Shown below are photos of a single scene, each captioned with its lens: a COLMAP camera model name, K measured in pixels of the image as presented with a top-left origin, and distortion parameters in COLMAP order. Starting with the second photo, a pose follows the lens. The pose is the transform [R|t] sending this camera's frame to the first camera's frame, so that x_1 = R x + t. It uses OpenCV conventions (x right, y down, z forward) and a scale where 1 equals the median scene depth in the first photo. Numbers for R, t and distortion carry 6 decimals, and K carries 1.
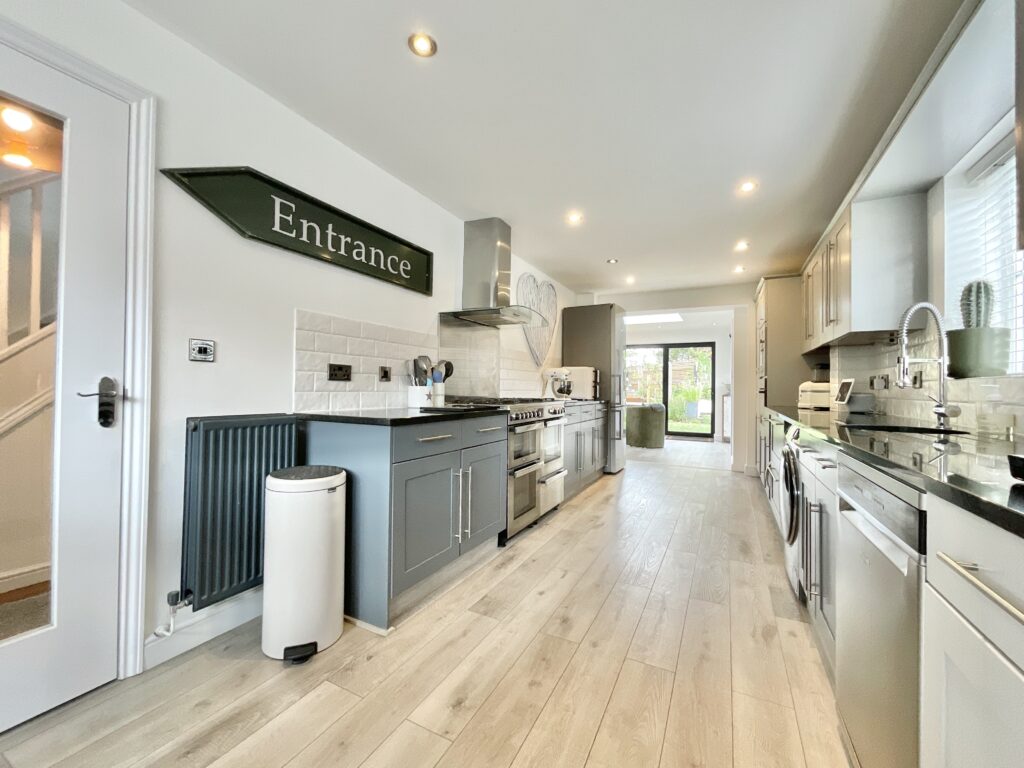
lens RADIAL K [[416.5, 0, 509.7], [0, 416.5, 380.2], [0, 0, 1]] dist [-0.002001, -0.003711]
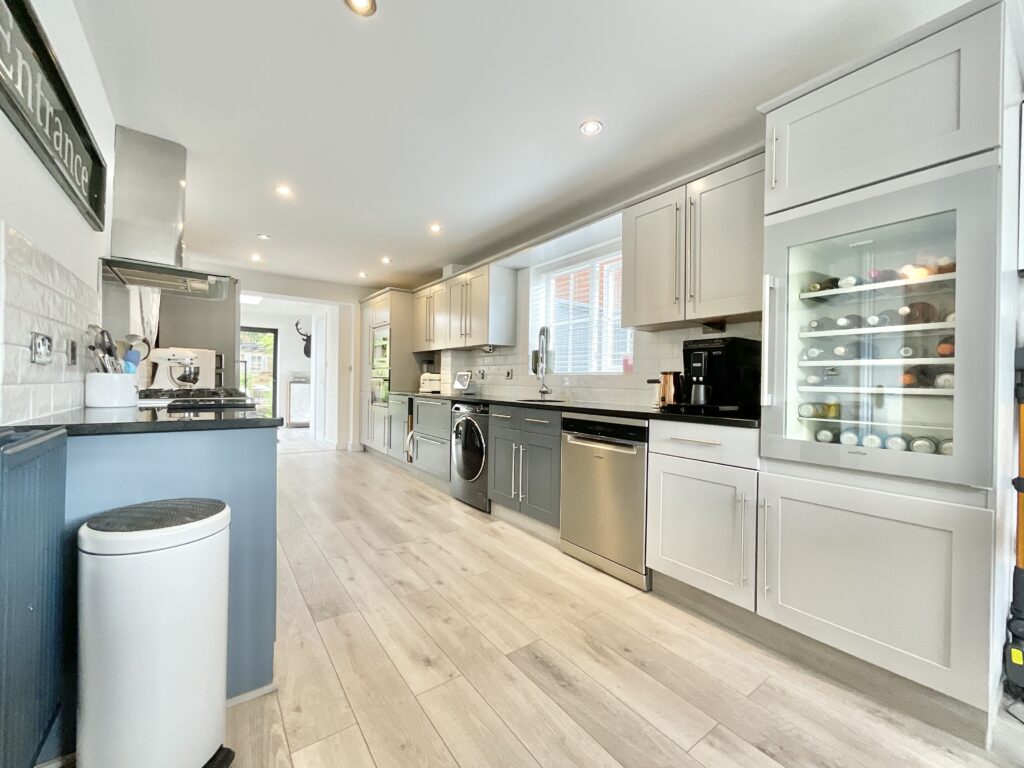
lens RADIAL K [[416.5, 0, 510.1], [0, 416.5, 385.5], [0, 0, 1]] dist [-0.002001, -0.003711]
pose [[0.445395, -0.012481, 0.895247, -0.662204], [-0.030146, 0.999127, 0.028928, -0.005829], [-0.894826, -0.039872, 0.444630, 0.214295]]
